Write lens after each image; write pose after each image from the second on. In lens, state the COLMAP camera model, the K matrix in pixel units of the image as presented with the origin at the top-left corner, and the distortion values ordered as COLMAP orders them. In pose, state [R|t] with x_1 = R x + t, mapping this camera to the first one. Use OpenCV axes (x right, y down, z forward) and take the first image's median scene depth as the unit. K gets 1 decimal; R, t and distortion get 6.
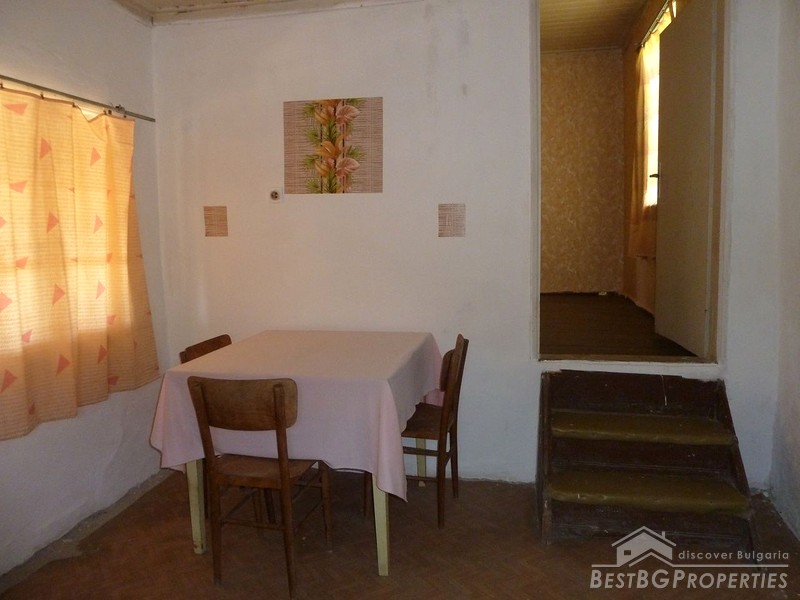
lens RADIAL K [[609.4, 0, 405.6], [0, 609.4, 297.3], [0, 0, 1]] dist [-0.012468, -0.013600]
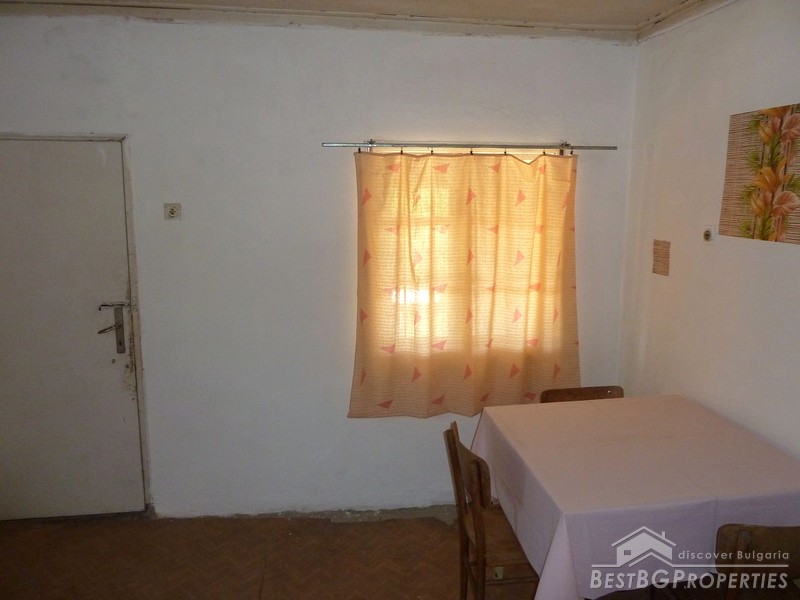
lens RADIAL K [[609.4, 0, 401.1], [0, 609.4, 303.8], [0, 0, 1]] dist [-0.012468, -0.013600]
pose [[0.338161, 0.178770, -0.923953, 0.409060], [-0.103486, 0.982901, 0.152301, -0.162897], [0.935381, 0.044114, 0.350879, 0.359443]]
